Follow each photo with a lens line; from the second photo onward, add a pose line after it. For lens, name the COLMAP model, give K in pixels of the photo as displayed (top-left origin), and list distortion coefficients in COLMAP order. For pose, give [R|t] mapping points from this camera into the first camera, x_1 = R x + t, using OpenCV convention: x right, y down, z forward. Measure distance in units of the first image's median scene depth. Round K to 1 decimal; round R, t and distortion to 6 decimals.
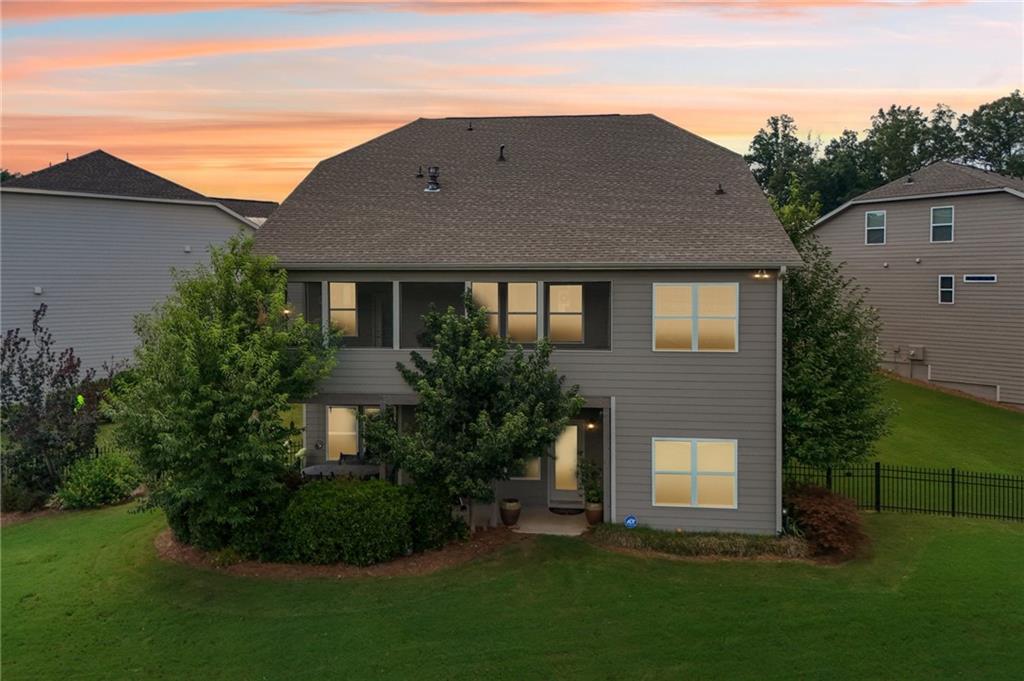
lens RADIAL K [[789.4, 0, 512.1], [0, 789.4, 338.3], [0, 0, 1]] dist [0.069765, -0.027364]
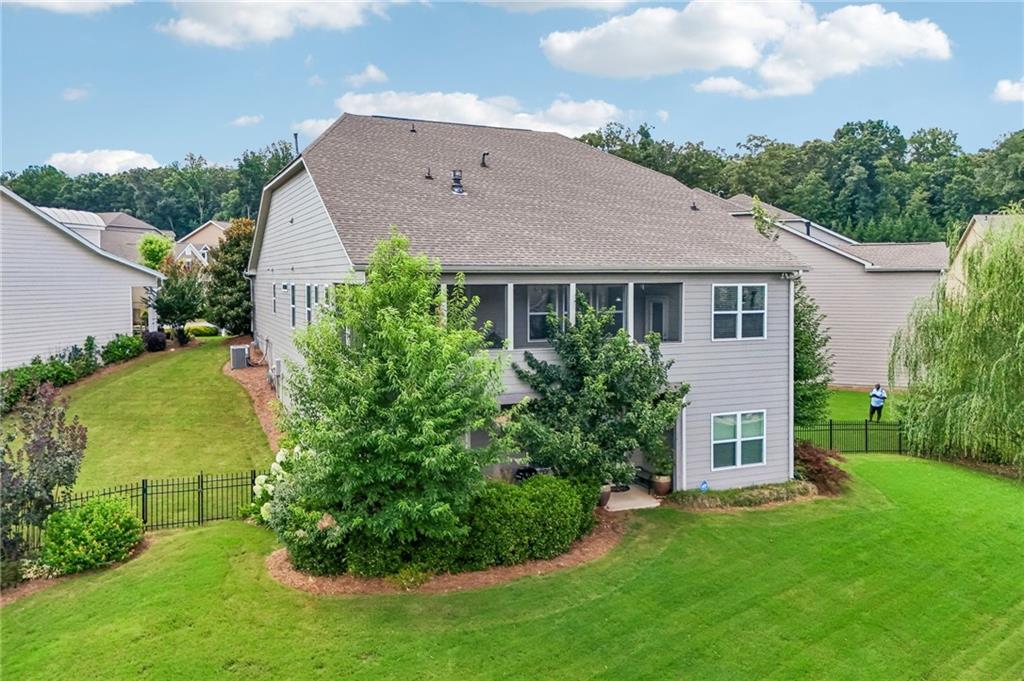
lens RADIAL K [[789.4, 0, 513.6], [0, 789.4, 342.0], [0, 0, 1]] dist [0.069765, -0.027364]
pose [[0.865851, -0.041677, 0.498562, -0.653008], [0.041087, 0.999082, 0.012163, -0.008855], [-0.498611, 0.009953, 0.866769, 0.113266]]
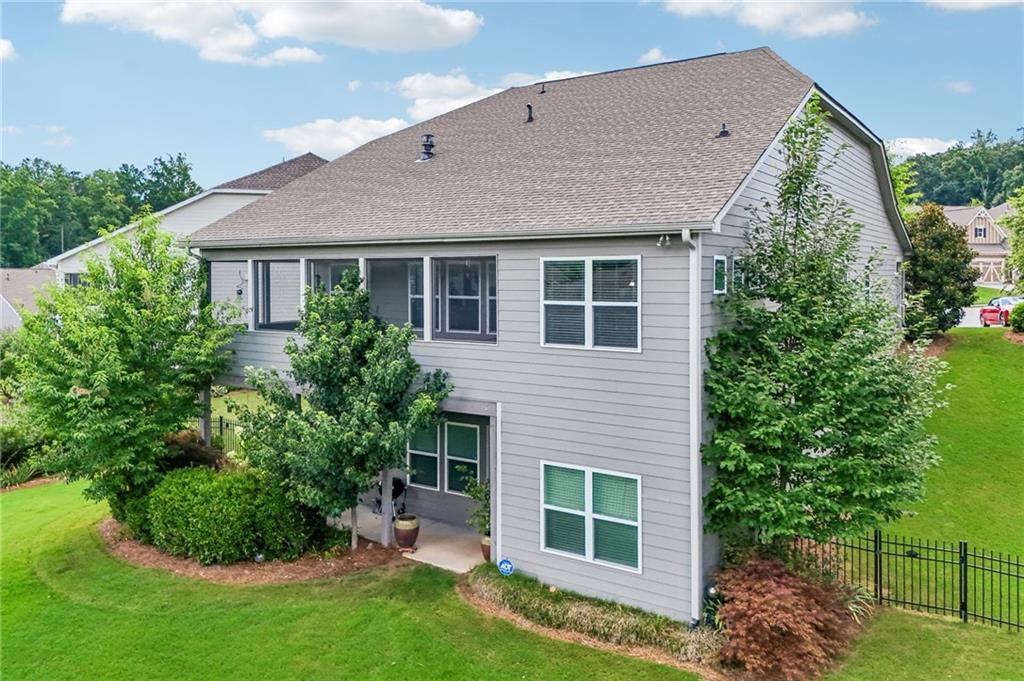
lens RADIAL K [[789.4, 0, 515.3], [0, 789.4, 323.4], [0, 0, 1]] dist [0.069765, -0.027364]
pose [[0.880378, 0.027464, -0.473478, 0.499843], [-0.034413, 0.999390, -0.006018, -0.000631], [0.473023, 0.021591, 0.880785, 0.310479]]
